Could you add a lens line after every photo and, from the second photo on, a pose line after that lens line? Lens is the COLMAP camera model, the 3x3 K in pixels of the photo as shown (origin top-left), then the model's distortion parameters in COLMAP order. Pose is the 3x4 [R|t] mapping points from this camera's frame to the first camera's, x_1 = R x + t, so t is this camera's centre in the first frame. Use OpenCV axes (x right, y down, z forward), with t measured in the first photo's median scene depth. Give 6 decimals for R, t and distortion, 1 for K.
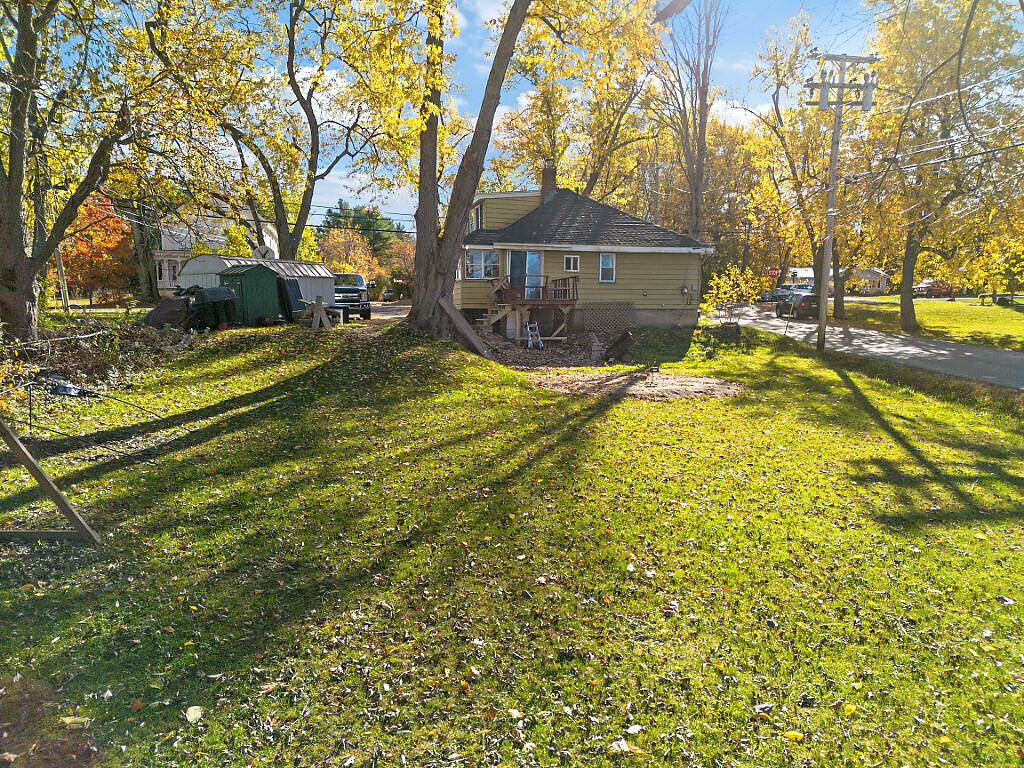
lens RADIAL K [[714.2, 0, 512.0], [0, 714.2, 384.0], [0, 0, 1]] dist [0.061345, 0.000109]
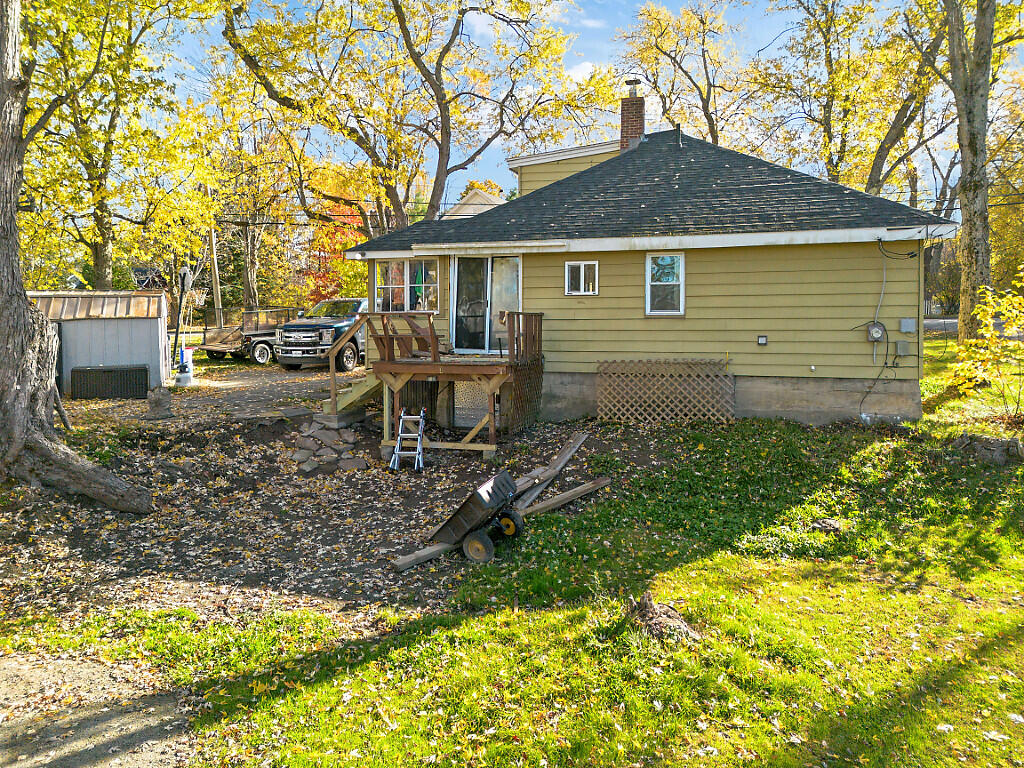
lens RADIAL K [[729.8, 0, 512.0], [0, 729.8, 330.8], [0, 0, 1]] dist [0.002020, 0.000361]
pose [[0.830817, 0.008865, -0.556476, 0.303442], [-0.047799, 0.997315, -0.055476, -0.100551], [0.554490, 0.072690, 0.829010, 0.555726]]
